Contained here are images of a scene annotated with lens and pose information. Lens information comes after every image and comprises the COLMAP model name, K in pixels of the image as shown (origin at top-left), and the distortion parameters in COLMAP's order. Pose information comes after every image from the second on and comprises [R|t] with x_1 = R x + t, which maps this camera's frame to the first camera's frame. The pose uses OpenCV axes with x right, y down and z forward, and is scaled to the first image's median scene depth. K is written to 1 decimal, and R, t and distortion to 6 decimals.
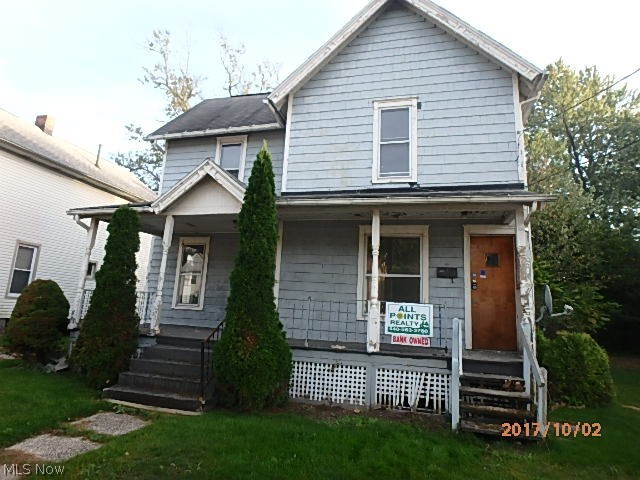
lens RADIAL K [[392.8, 0, 318.6], [0, 392.8, 237.9], [0, 0, 1]] dist [-0.040159, -0.000461]
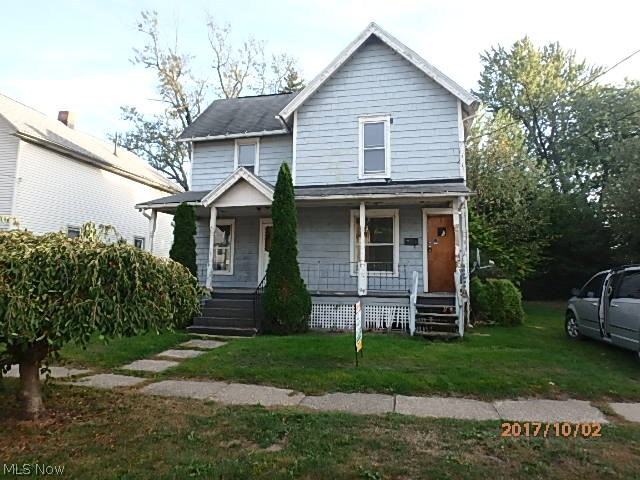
lens RADIAL K [[392.8, 0, 318.6], [0, 392.8, 237.9], [0, 0, 1]] dist [-0.040159, -0.000461]
pose [[0.998652, -0.035909, 0.037474, -0.067327], [0.032352, 0.995274, 0.091561, -0.064706], [-0.040585, -0.090225, 0.995094, -0.409366]]
